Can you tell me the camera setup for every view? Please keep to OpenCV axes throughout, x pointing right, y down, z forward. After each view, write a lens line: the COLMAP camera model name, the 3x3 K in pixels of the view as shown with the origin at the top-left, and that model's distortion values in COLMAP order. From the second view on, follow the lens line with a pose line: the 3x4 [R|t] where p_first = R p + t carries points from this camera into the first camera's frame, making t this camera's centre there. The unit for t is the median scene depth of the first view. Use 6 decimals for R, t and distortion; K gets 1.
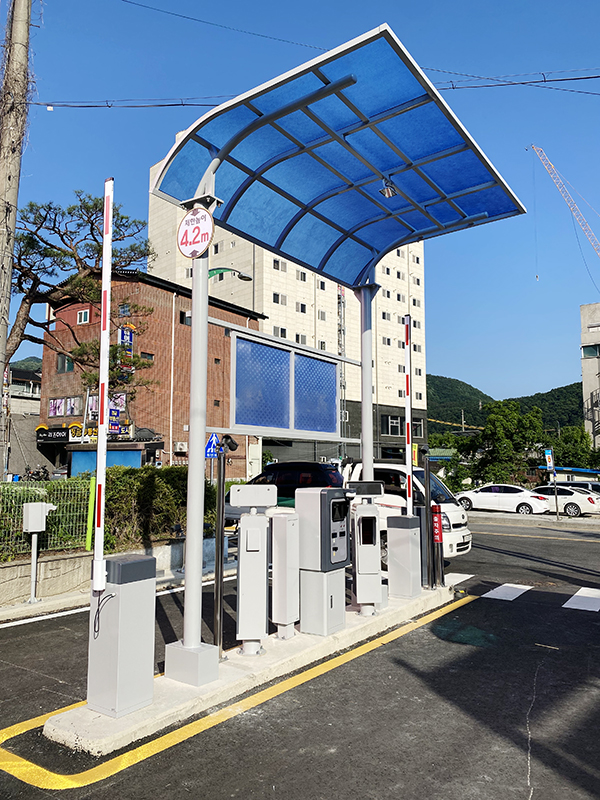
lens RADIAL K [[602.6, 0, 294.9], [0, 602.6, 390.9], [0, 0, 1]] dist [0.076254, -0.067033]
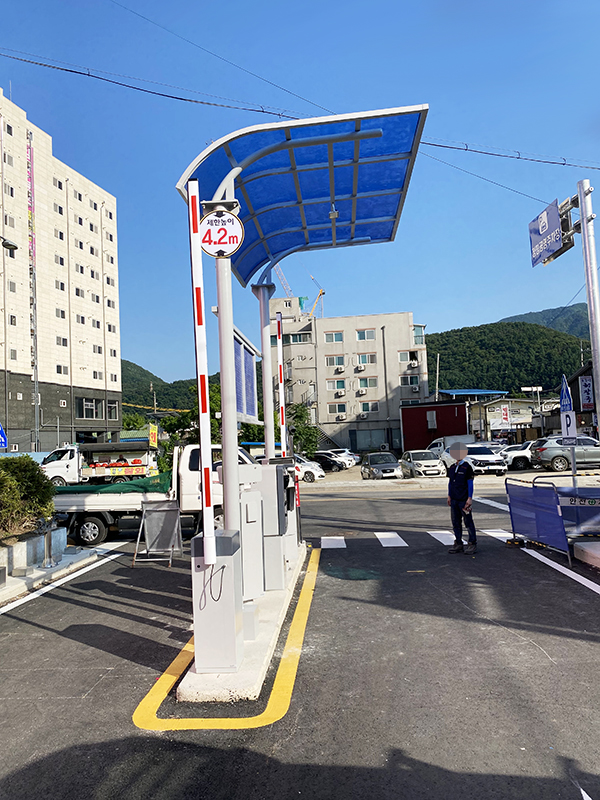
lens RADIAL K [[605.3, 0, 300.0], [0, 605.3, 400.0], [0, 0, 1]] dist [0.028901, -0.005446]
pose [[0.859923, -0.008843, 0.510348, -0.475830], [-0.014516, 0.999022, 0.041770, -0.011413], [-0.510218, -0.043328, 0.858953, -0.002963]]
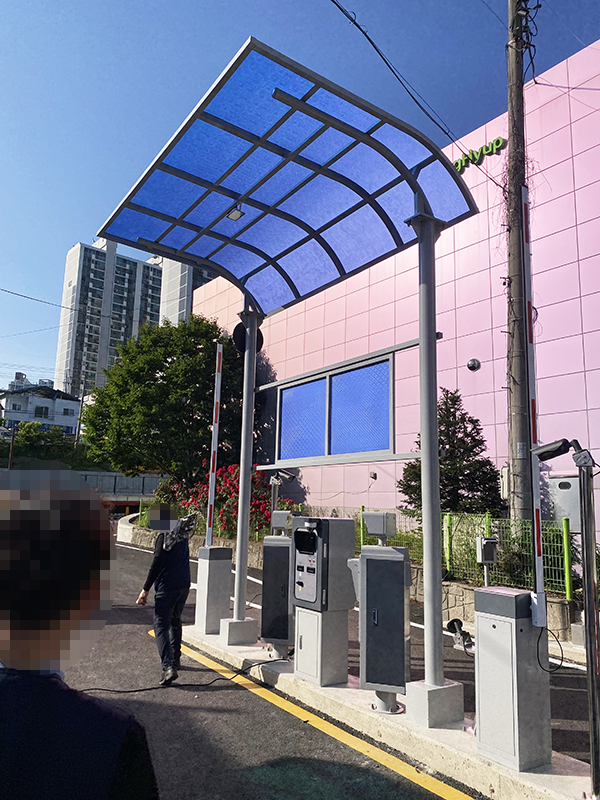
lens RADIAL K [[605.3, 0, 300.0], [0, 605.3, 400.0], [0, 0, 1]] dist [0.028901, -0.005446]
pose [[-0.365201, -0.182462, -0.912872, 0.898866], [0.088931, 0.969281, -0.229315, 0.192635], [0.926671, -0.164928, -0.337756, 1.284587]]
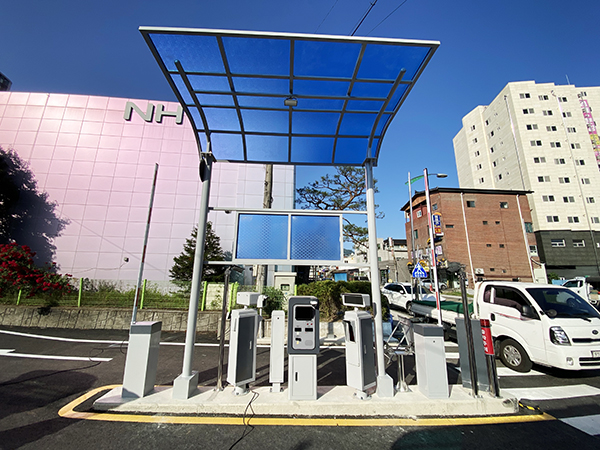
lens RADIAL K [[239.8, 0, 300.0], [0, 239.8, 225.0], [0, 0, 1]] dist [0.042058, -0.031080]
pose [[0.604745, -0.167424, -0.778622, 0.549946], [0.088136, 0.985718, -0.143501, 0.065989], [0.791527, 0.018157, 0.610864, 0.603202]]
